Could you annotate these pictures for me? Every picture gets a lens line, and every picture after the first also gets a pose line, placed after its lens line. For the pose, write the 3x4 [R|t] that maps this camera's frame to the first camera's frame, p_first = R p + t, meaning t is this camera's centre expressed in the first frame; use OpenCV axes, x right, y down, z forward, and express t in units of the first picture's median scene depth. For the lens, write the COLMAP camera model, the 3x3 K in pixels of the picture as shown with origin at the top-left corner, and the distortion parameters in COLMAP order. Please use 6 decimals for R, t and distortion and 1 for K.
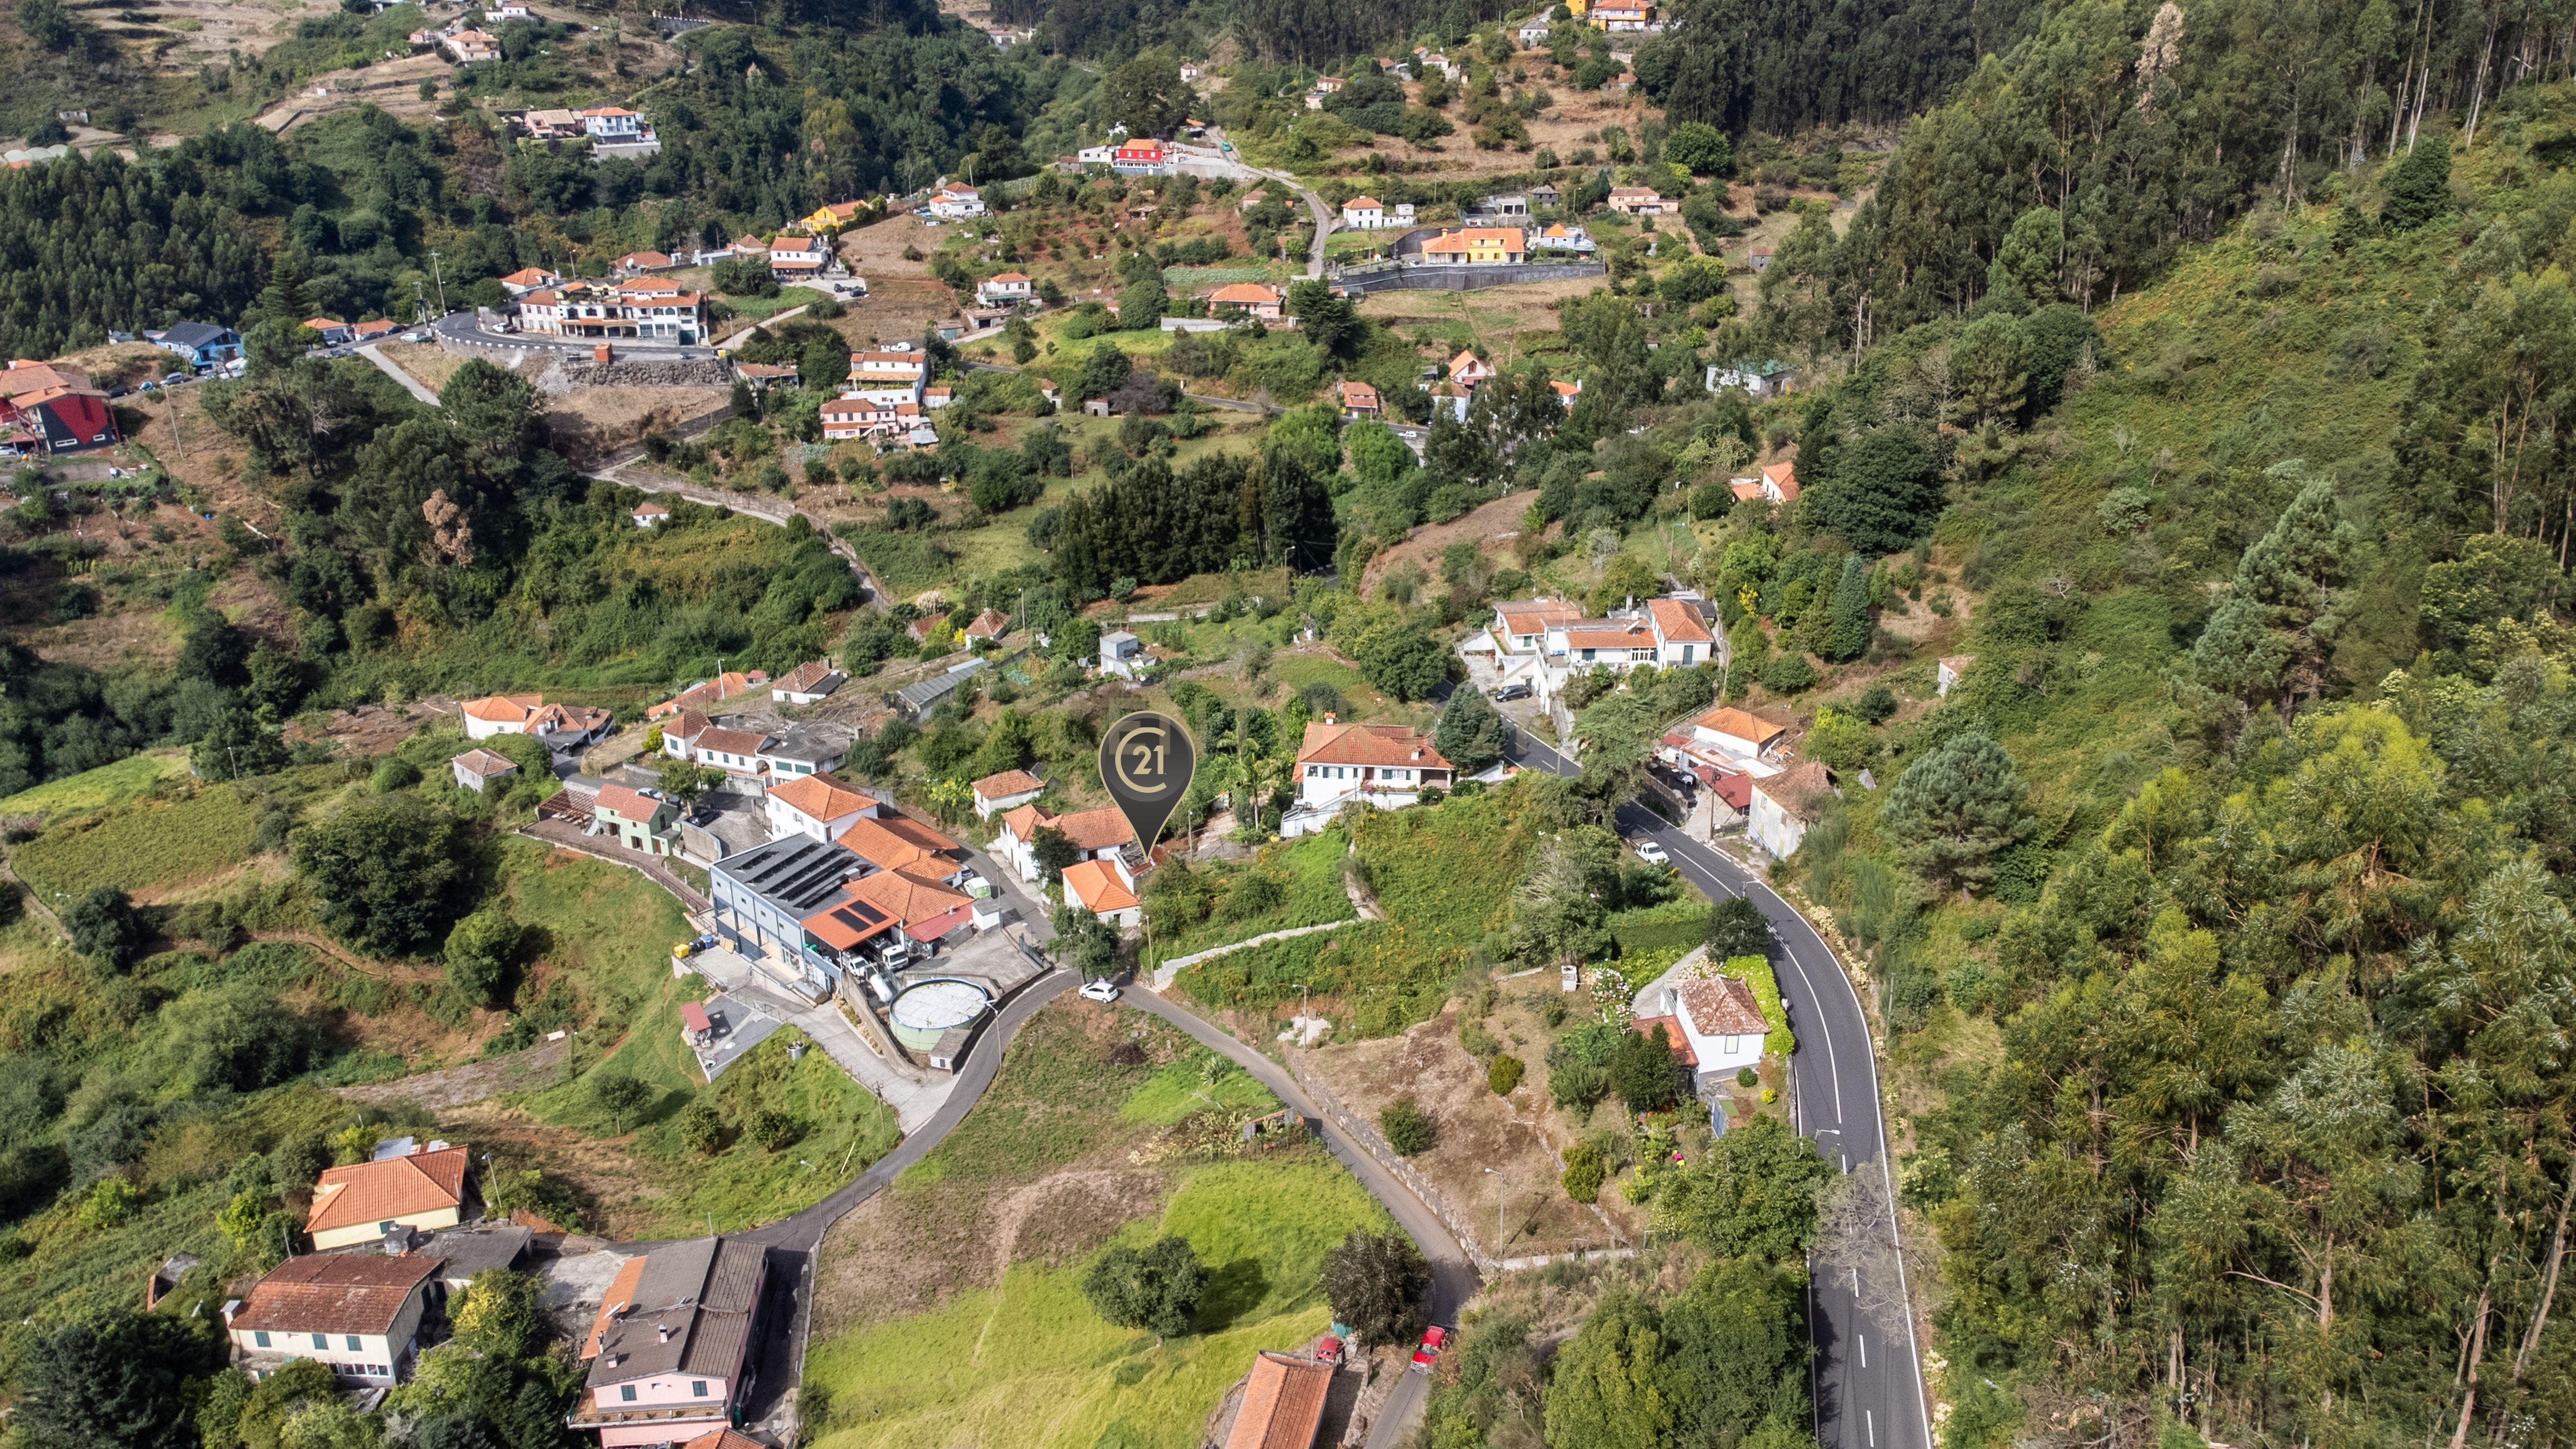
lens RADIAL K [[2007.5, 0, 1288.0], [0, 2007.5, 724.5], [0, 0, 1]] dist [0.042162, 0.052822]
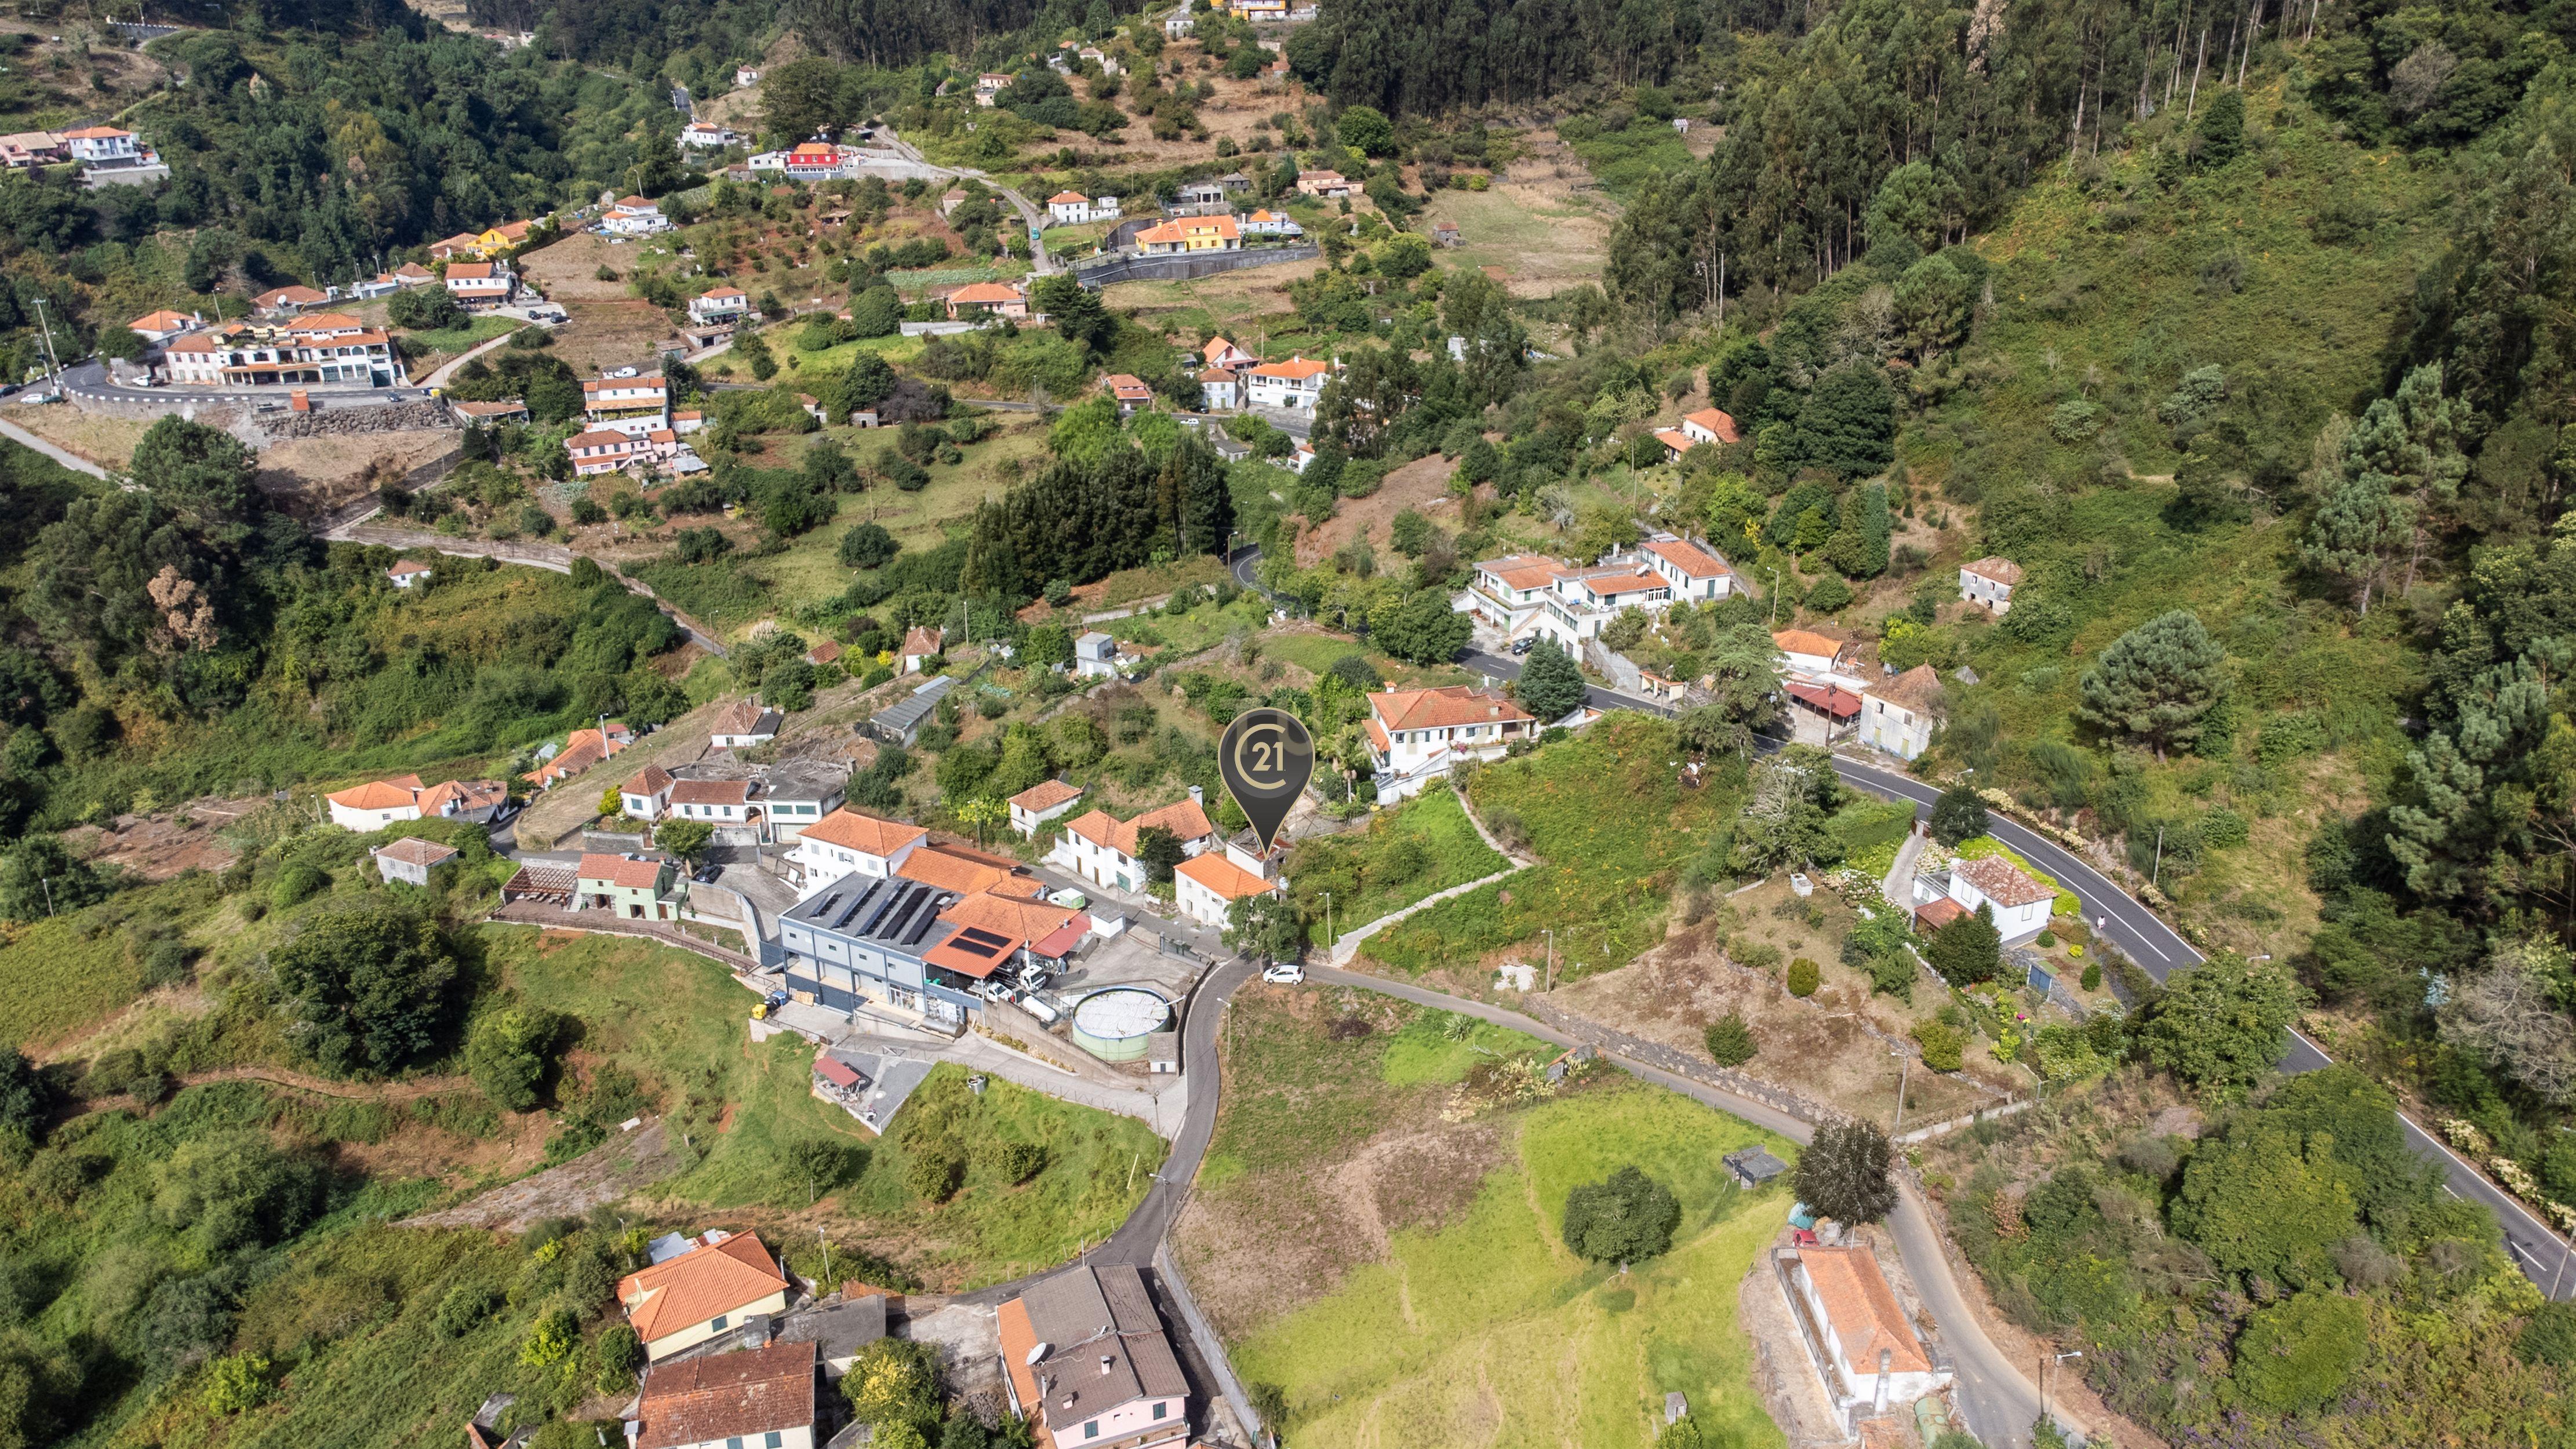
lens RADIAL K [[2007.5, 0, 1288.0], [0, 2007.5, 724.5], [0, 0, 1]] dist [0.042162, 0.052822]
pose [[0.954998, -0.120142, 0.271192, -0.186691], [0.119603, 0.992648, 0.018580, -0.005643], [-0.271430, 0.014691, 0.962346, 0.013542]]
